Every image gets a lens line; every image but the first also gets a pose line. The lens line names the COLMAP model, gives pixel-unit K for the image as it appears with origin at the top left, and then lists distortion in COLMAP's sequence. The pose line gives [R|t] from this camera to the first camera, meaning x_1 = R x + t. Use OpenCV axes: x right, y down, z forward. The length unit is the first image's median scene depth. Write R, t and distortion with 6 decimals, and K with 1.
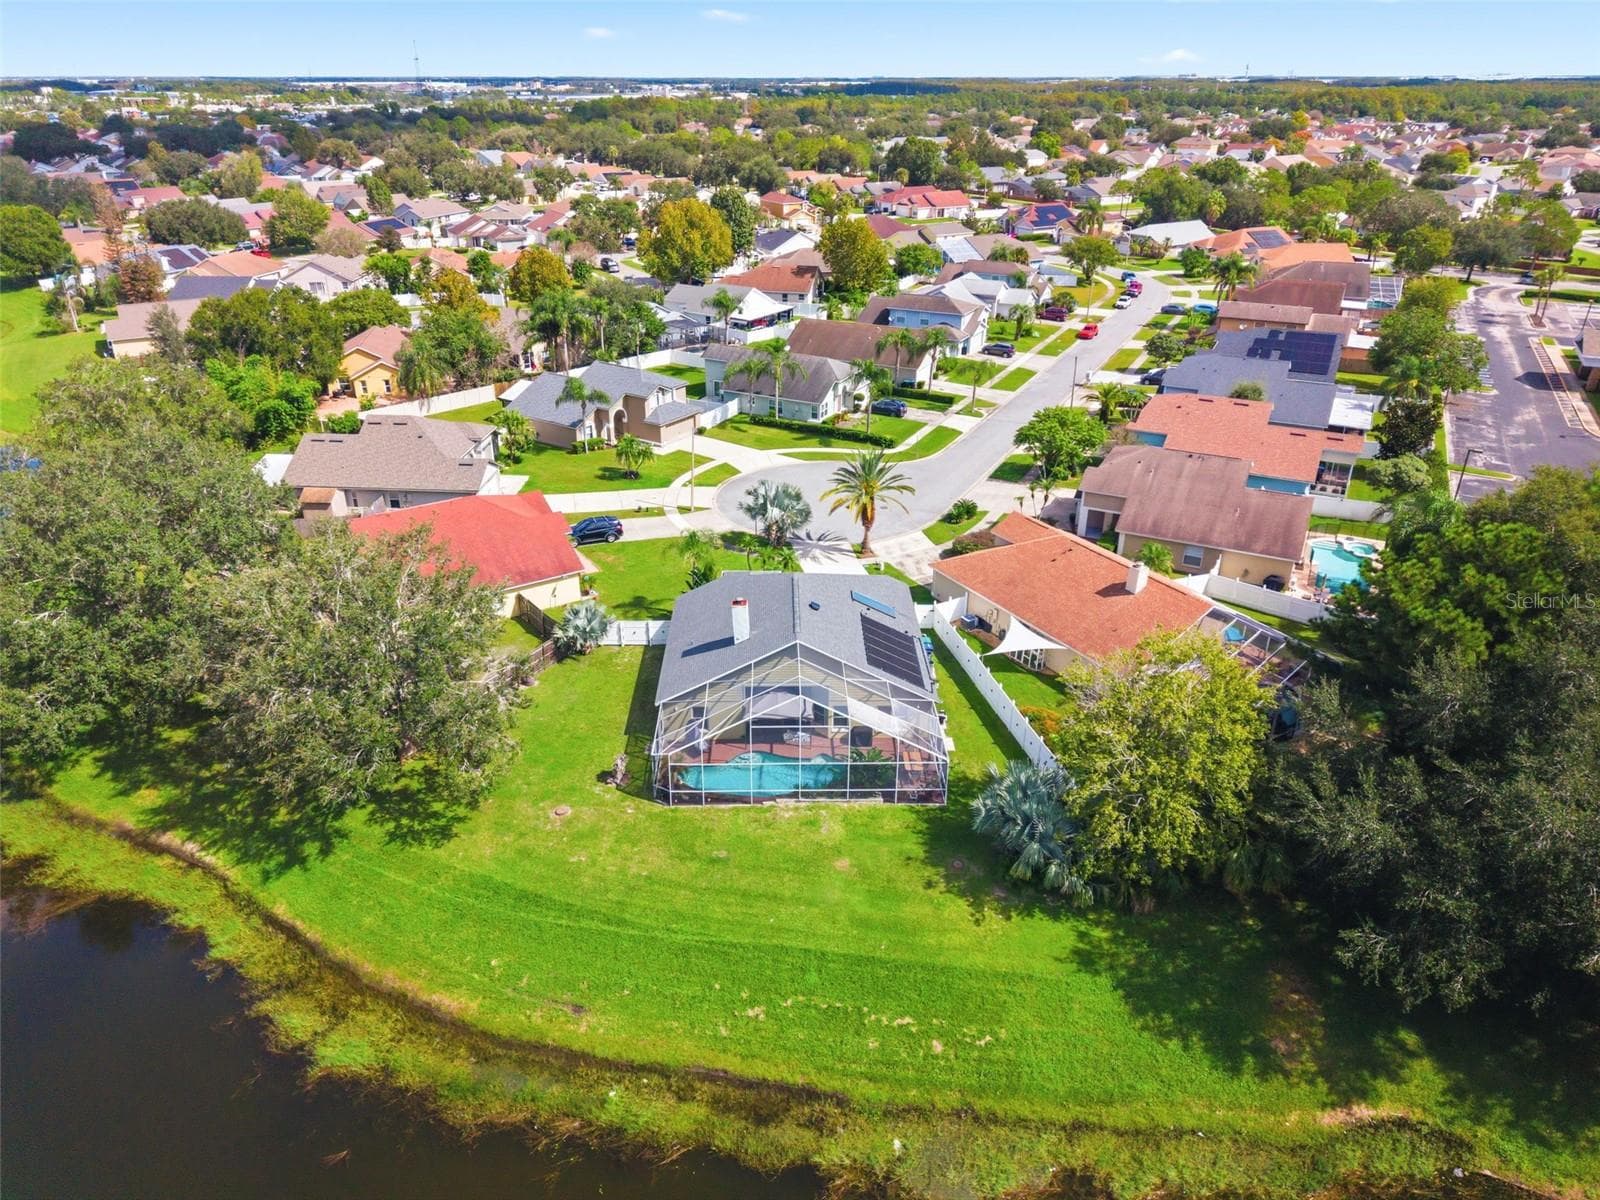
lens RADIAL K [[1056.2, 0, 777.2], [0, 1056.2, 601.8], [0, 0, 1]] dist [0.028428, -0.032093]
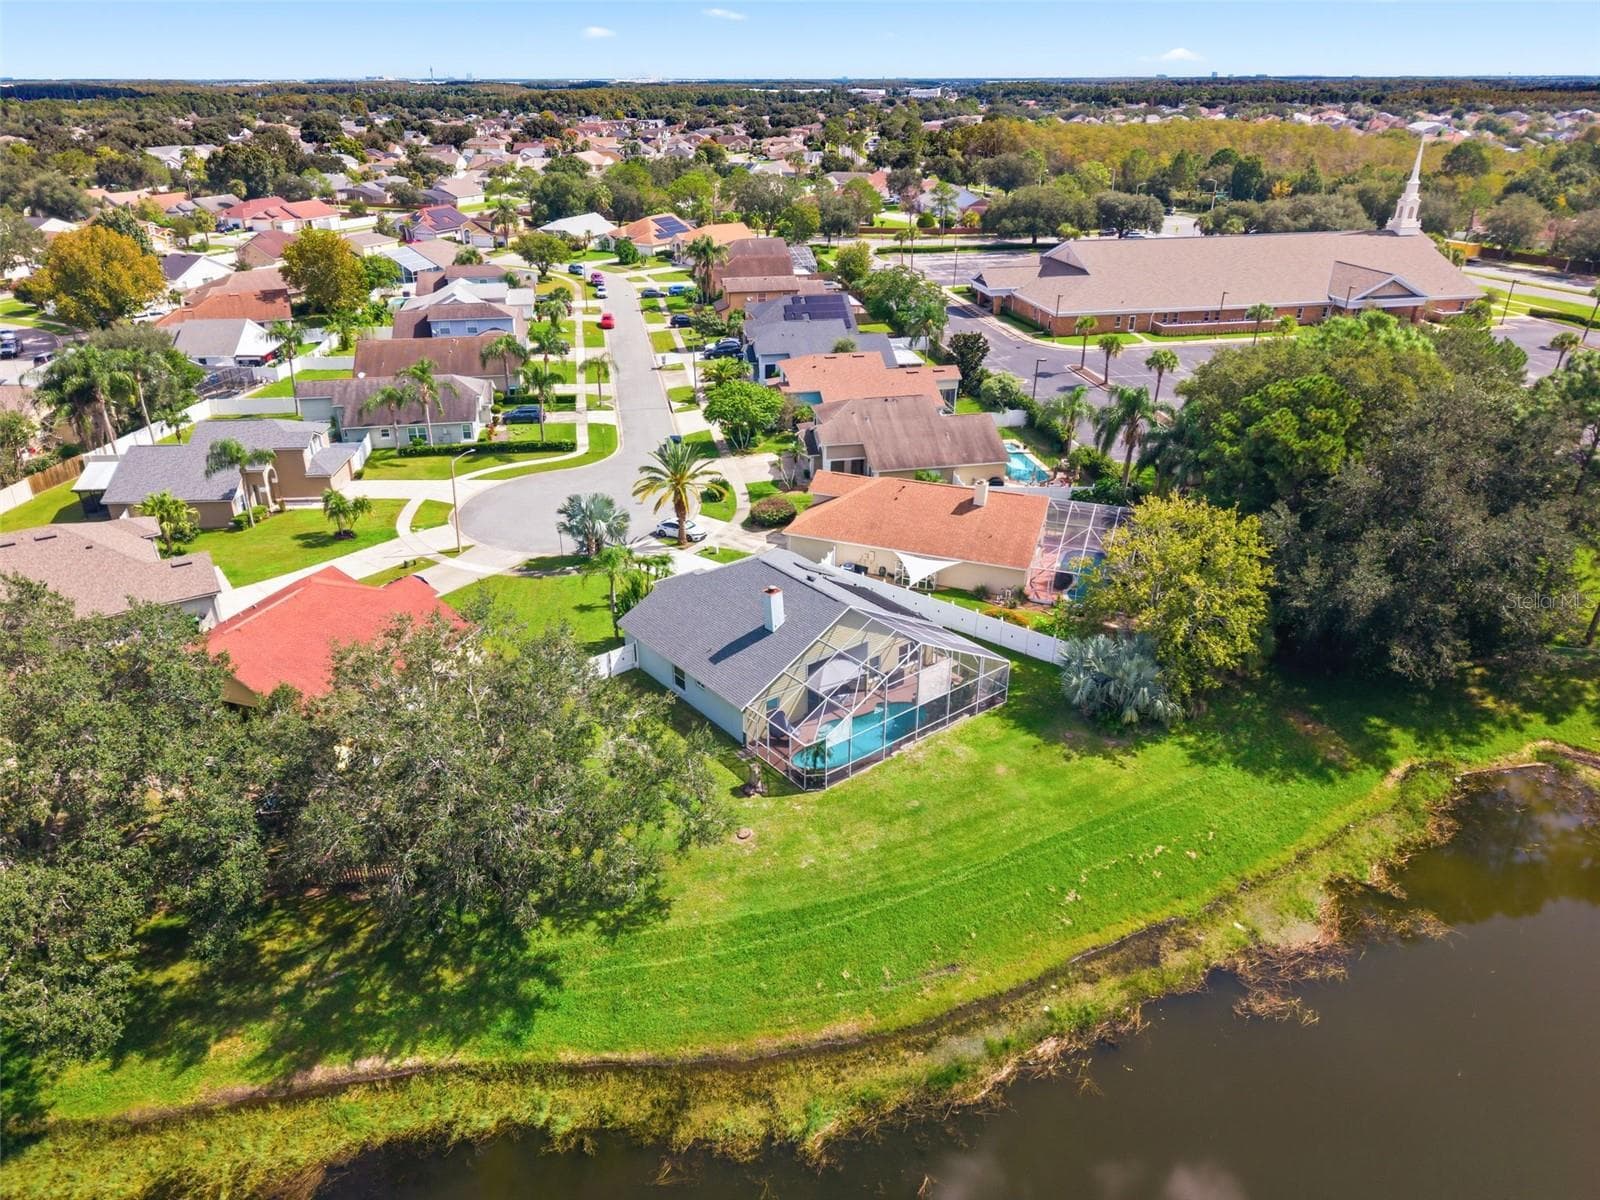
lens RADIAL K [[1052.6, 0, 782.0], [0, 1052.6, 601.2], [0, 0, 1]] dist [0.009820, -0.004833]
pose [[0.792222, -0.270845, 0.546834, -0.581952], [0.270940, 0.959055, 0.082494, -0.070134], [-0.546787, 0.082806, 0.833167, 0.143376]]
